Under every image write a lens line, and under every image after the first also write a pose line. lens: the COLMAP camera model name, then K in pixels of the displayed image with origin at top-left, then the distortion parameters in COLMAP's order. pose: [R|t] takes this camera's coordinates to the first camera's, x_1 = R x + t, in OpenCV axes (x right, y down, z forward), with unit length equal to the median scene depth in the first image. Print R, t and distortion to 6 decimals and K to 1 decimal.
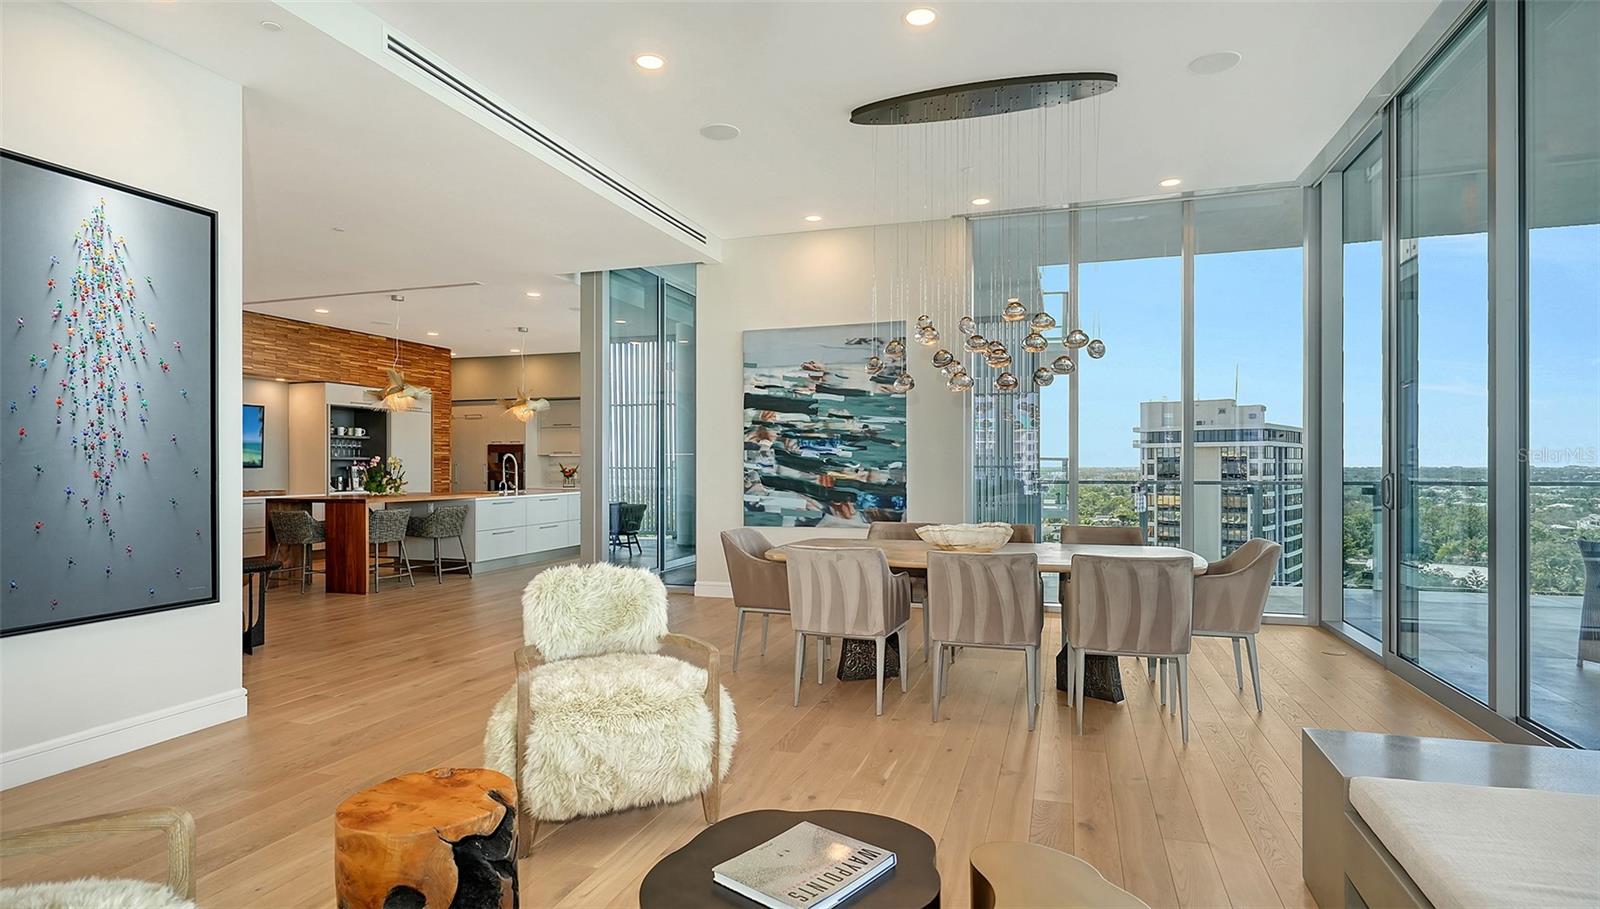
lens RADIAL K [[823.5, 0, 803.0], [0, 823.5, 455.3], [0, 0, 1]] dist [0.000388, -0.000038]
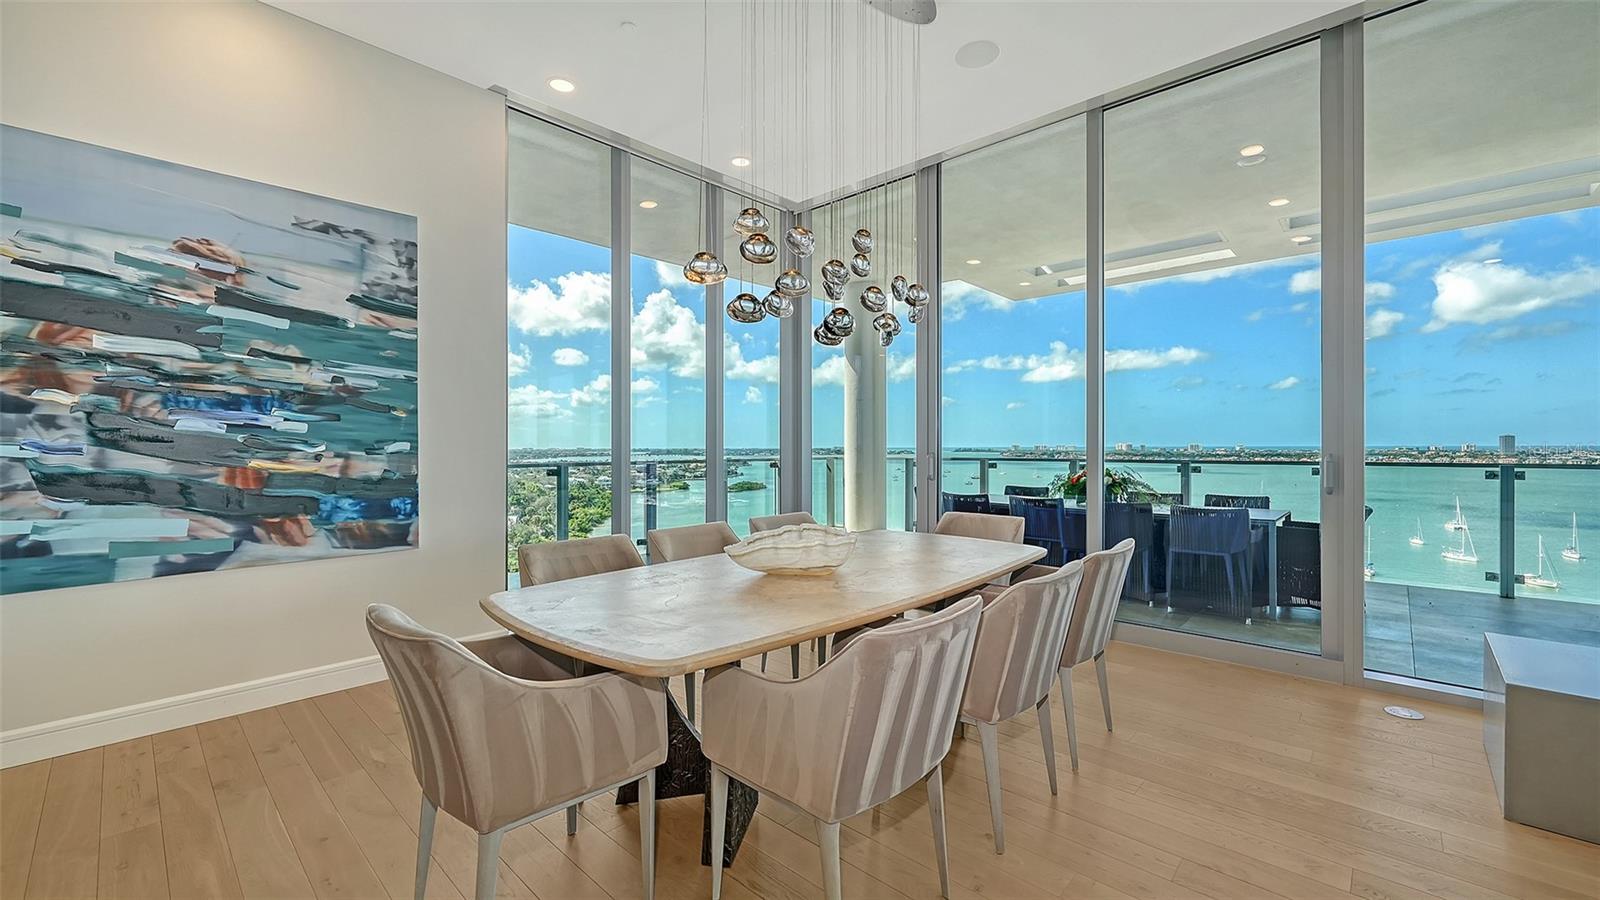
lens RADIAL K [[651.4, 0, 804.6], [0, 651.4, 445.9], [0, 0, 1]] dist [0.002842, 0.000550]
pose [[0.429273, -0.000073, 0.903175, -0.191168], [-0.007320, 0.999967, 0.003560, 0.006722], [-0.903145, -0.008140, 0.429258, 0.504303]]
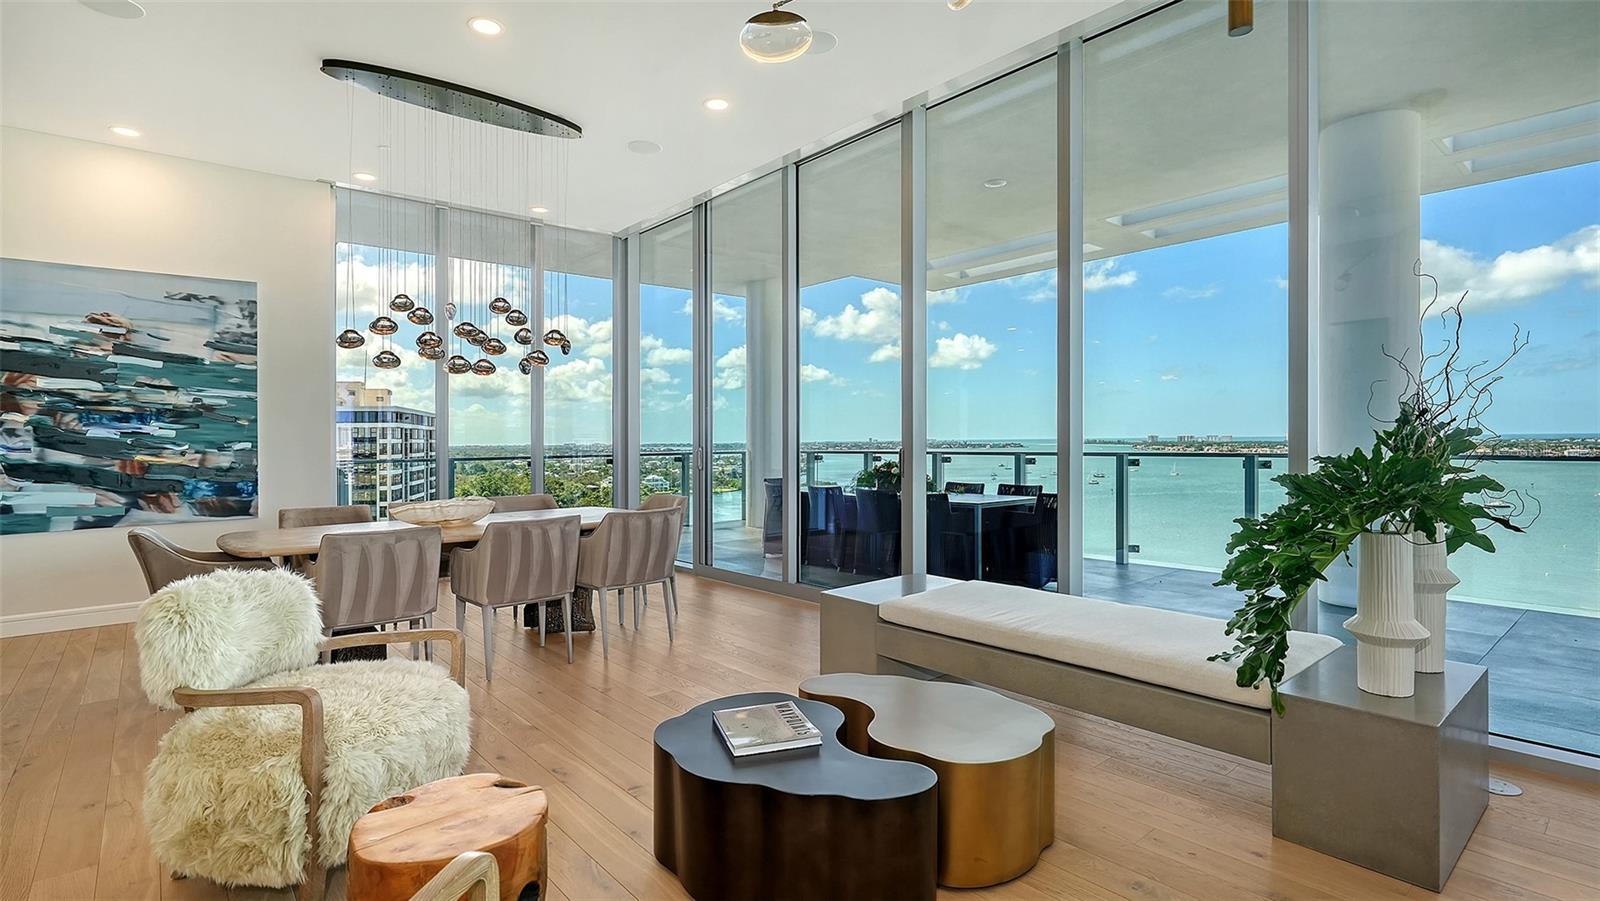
lens RADIAL K [[769.2, 0, 804.2], [0, 769.2, 433.8], [0, 0, 1]] dist [0.005699, 0.000946]
pose [[0.522052, 0.001631, 0.852912, -0.266553], [0.000577, 0.999997, -0.002266, 0.001131], [-0.852913, 0.001675, 0.522050, 0.064697]]
